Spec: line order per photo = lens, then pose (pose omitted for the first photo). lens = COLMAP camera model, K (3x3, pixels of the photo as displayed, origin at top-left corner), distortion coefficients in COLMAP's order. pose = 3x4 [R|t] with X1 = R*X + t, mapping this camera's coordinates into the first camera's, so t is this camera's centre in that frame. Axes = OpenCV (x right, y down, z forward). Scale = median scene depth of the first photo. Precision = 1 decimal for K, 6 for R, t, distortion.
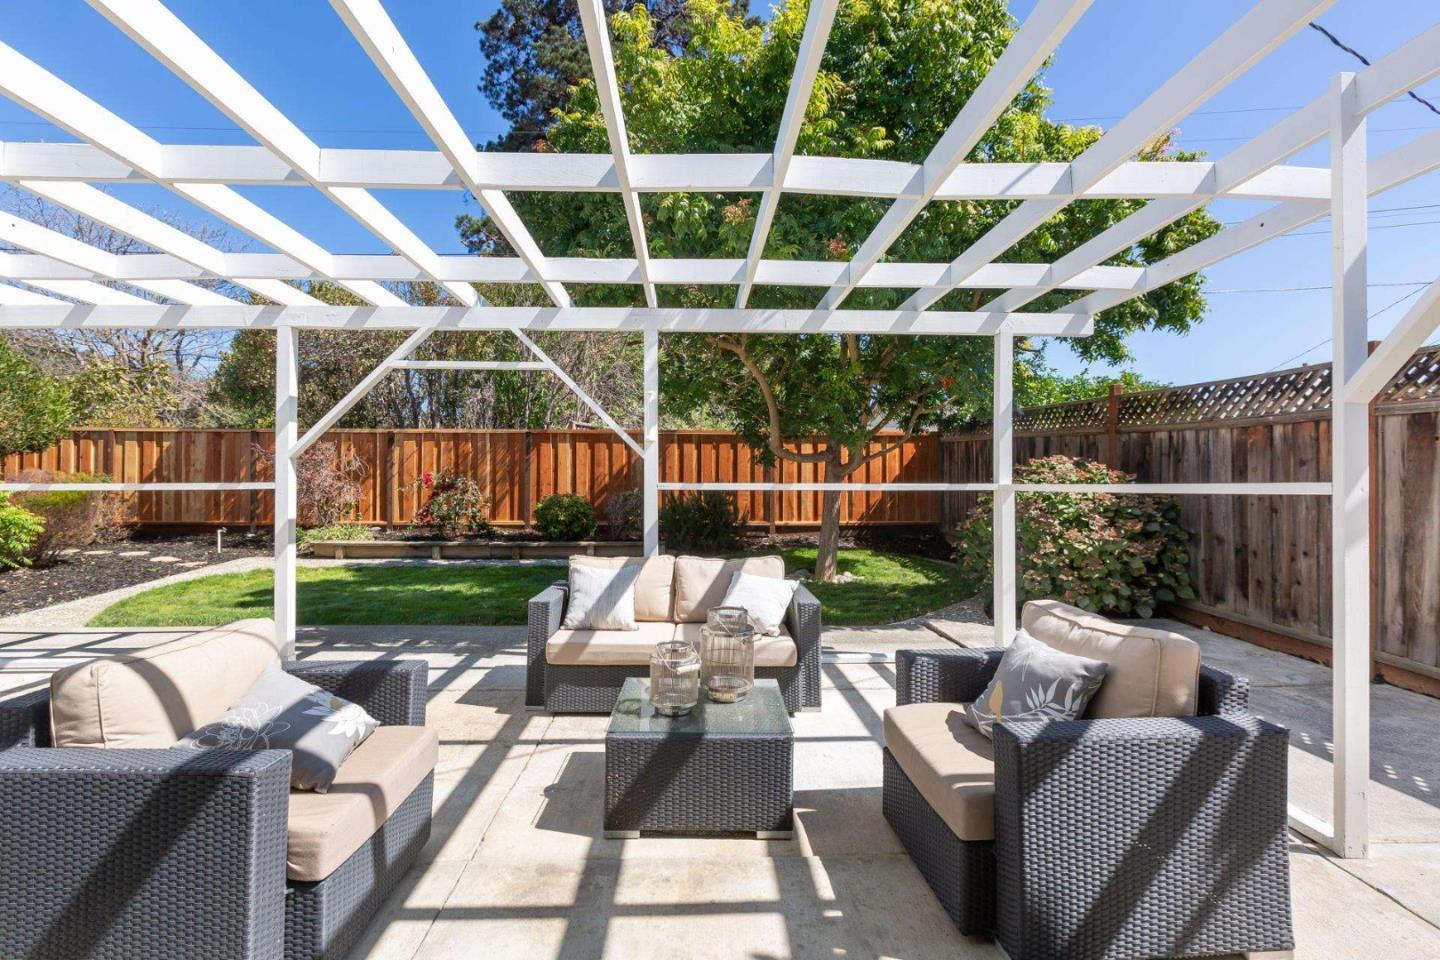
lens RADIAL K [[648.4, 0, 718.2], [0, 648.4, 474.3], [0, 0, 1]] dist [0.000292, 0.000153]
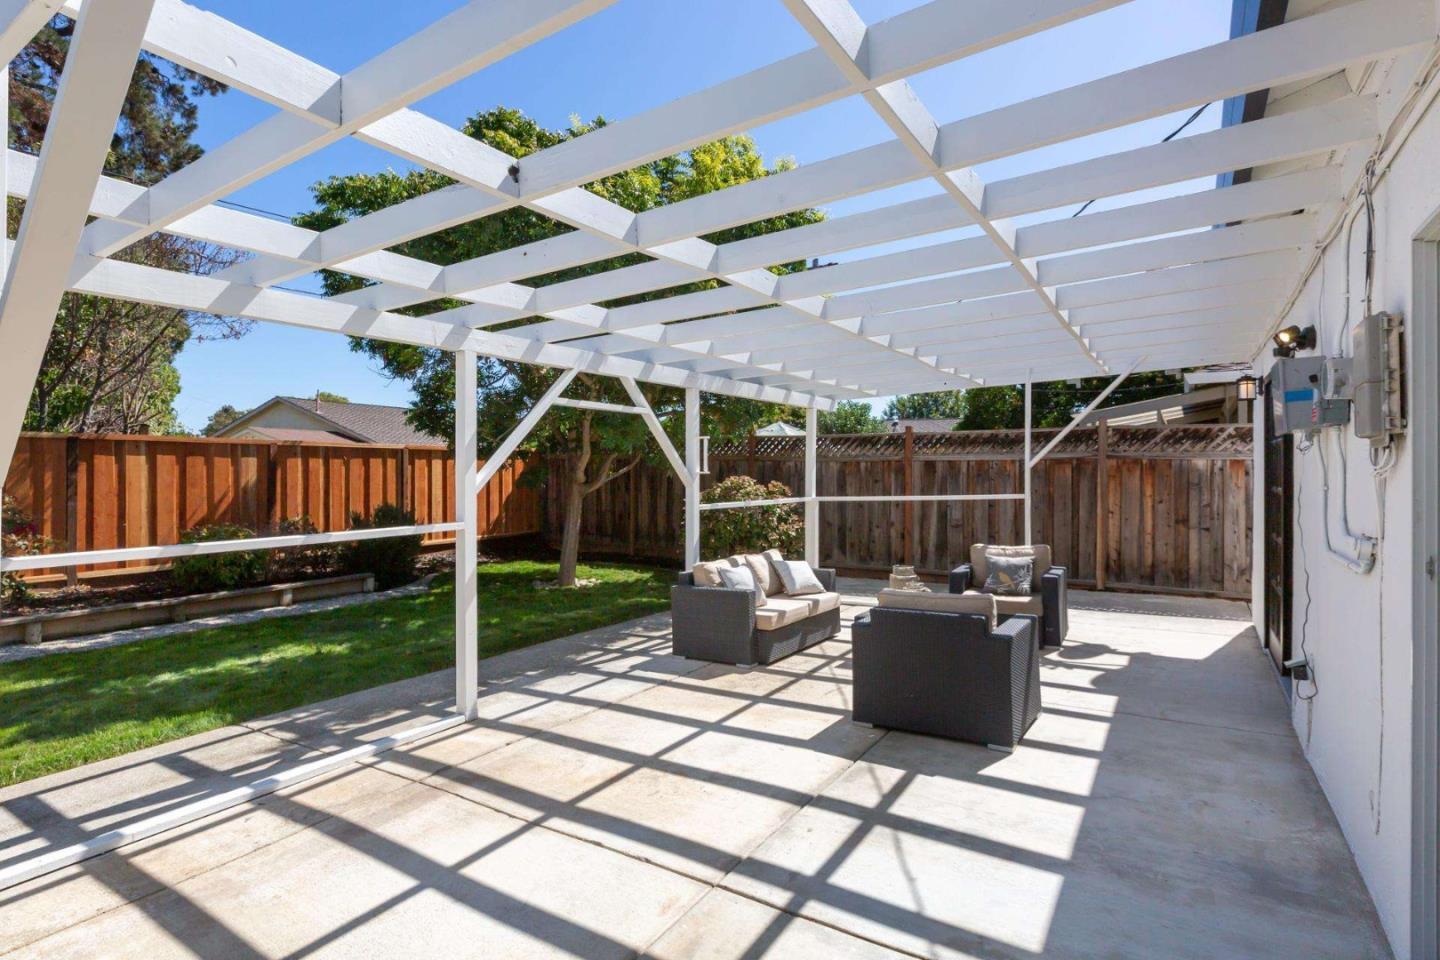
lens RADIAL K [[721.0, 0, 720.2], [0, 721.0, 479.0], [0, 0, 1]] dist [-0.000777, 0.000092]
pose [[0.580913, -0.012110, 0.813876, -1.160185], [0.013798, 0.999892, 0.005029, -0.042001], [-0.813849, 0.008309, 0.581017, 0.098543]]
